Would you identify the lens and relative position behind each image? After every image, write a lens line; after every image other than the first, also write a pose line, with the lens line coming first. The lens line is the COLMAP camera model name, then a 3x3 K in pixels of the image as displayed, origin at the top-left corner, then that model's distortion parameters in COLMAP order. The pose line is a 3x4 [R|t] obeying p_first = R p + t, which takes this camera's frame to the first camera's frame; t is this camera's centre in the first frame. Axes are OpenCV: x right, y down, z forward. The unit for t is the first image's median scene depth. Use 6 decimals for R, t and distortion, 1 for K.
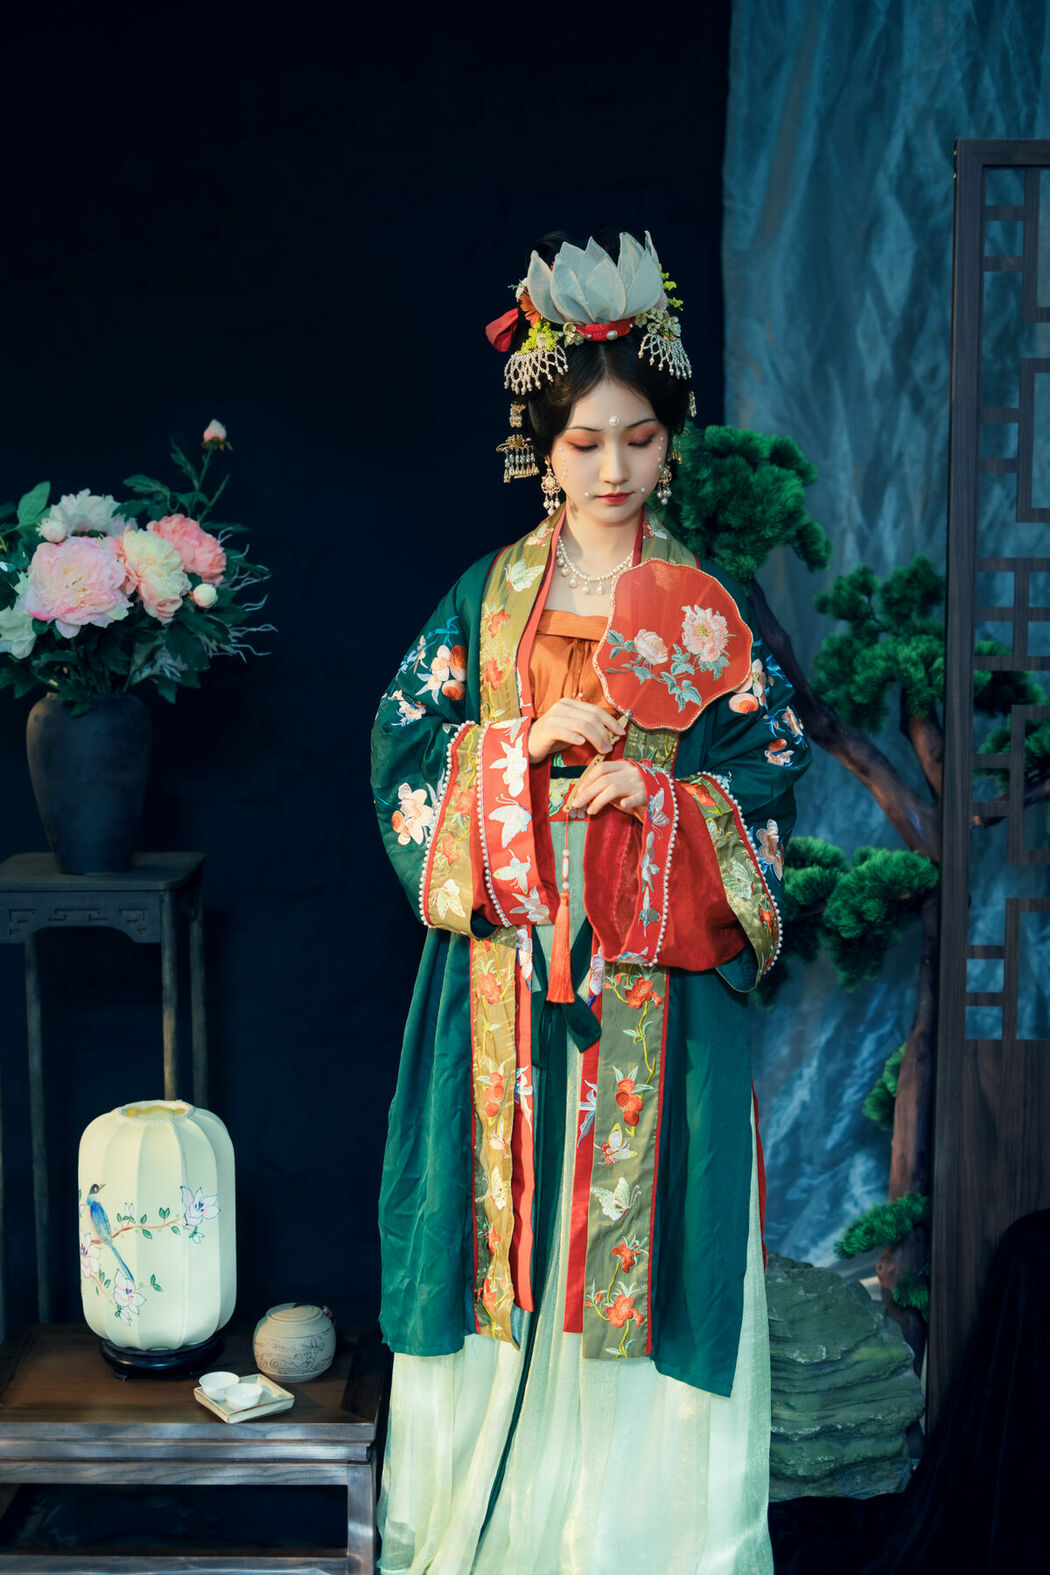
lens RADIAL K [[2307.7, 0, 529.0], [0, 2307.7, 795.0], [0, 0, 1]] dist [-0.023028, 0.027606]
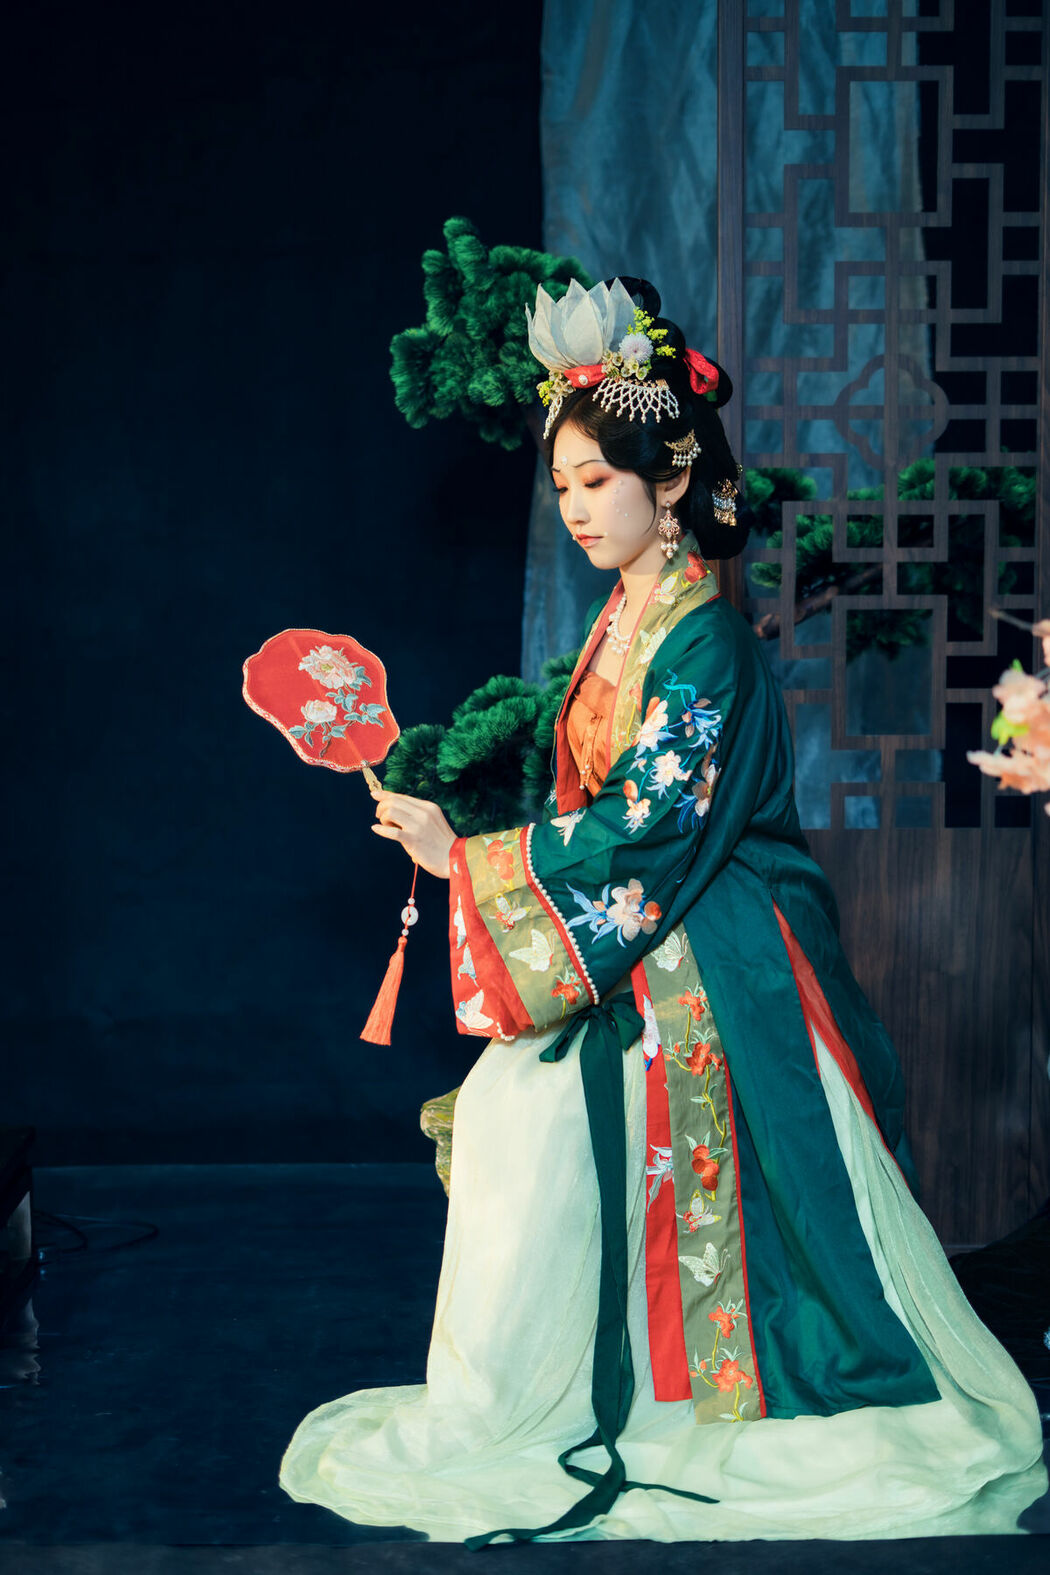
lens RADIAL K [[2307.7, 0, 529.0], [0, 2307.7, 795.0], [0, 0, 1]] dist [-0.023028, 0.027606]
pose [[0.999793, -0.008945, 0.018265, 0.071509], [0.009363, 0.999693, -0.022928, 0.109412], [-0.018054, 0.023094, 0.999570, -0.027931]]
